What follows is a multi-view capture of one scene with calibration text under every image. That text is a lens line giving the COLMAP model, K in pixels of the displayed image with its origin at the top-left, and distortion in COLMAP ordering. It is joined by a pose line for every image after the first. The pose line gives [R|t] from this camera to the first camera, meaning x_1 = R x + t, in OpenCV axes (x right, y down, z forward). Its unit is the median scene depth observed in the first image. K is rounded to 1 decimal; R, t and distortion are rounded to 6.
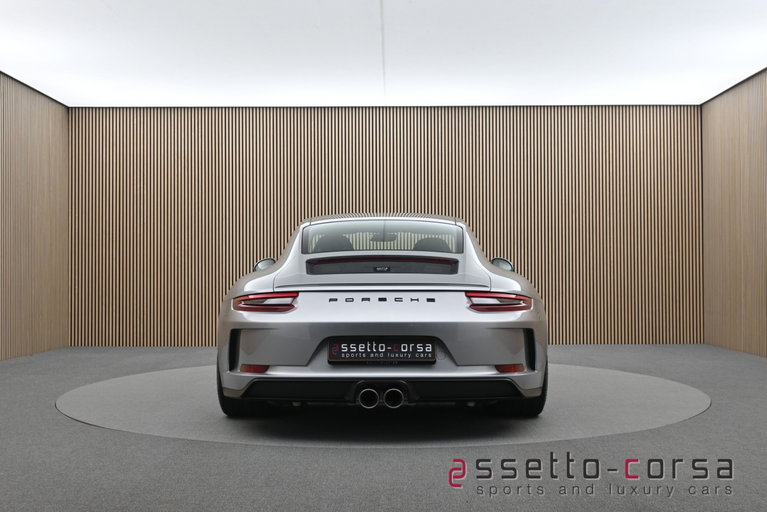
lens RADIAL K [[913.8, 0, 380.0], [0, 913.8, 259.0], [0, 0, 1]] dist [-0.030057, 0.000000]
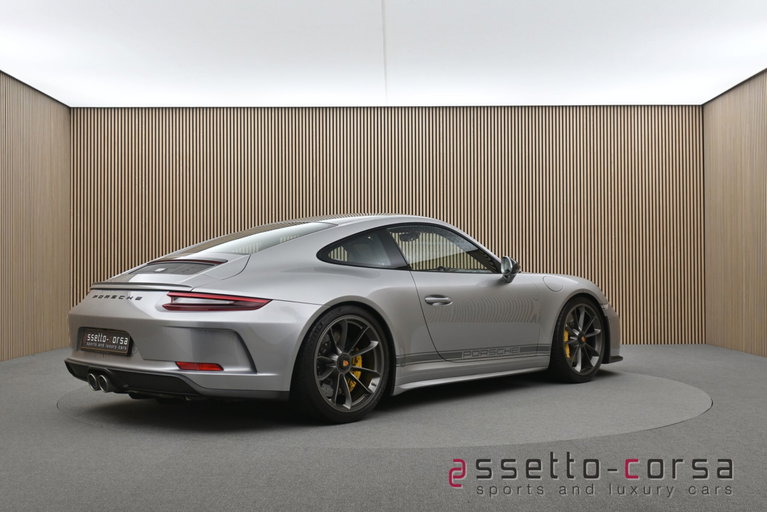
lens RADIAL K [[913.8, 0, 386.3], [0, 913.8, 256.5], [0, 0, 1]] dist [-0.030057, 0.000000]
pose [[0.728367, -0.010041, -0.685113, 1.022779], [0.006796, 0.999949, -0.007431, 0.004766], [0.685153, 0.000756, 0.728399, 0.404009]]
